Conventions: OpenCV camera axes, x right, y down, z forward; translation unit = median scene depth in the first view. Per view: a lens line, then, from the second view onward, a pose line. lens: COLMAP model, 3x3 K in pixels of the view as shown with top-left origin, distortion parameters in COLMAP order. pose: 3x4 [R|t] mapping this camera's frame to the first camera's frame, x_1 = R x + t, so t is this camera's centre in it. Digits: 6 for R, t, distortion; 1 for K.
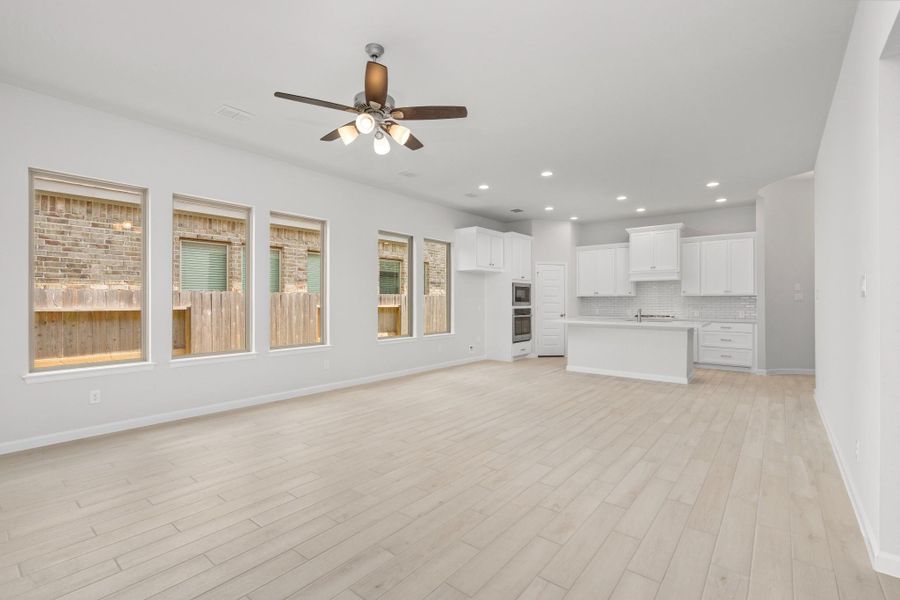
lens RADIAL K [[416.3, 0, 450.0], [0, 416.3, 300.0], [0, 0, 1]] dist [-0.018970, -0.000579]
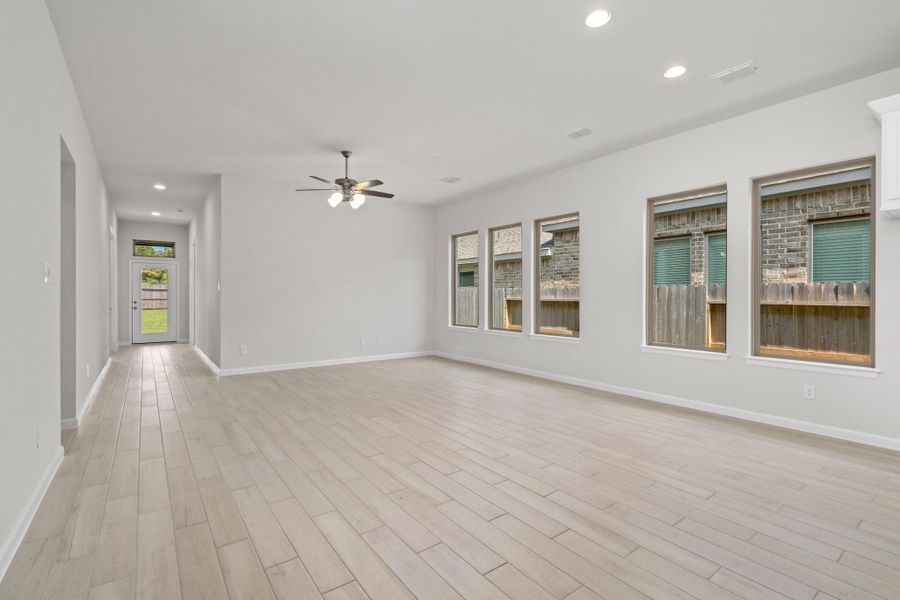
lens RADIAL K [[411.9, 0, 450.0], [0, 411.9, 300.0], [0, 0, 1]] dist [0.000465, -0.000406]
pose [[-0.254248, 0.010840, -0.967078, 0.851984], [0.001207, 0.999940, 0.010891, 0.005392], [0.967138, 0.001602, -0.254246, 1.107481]]
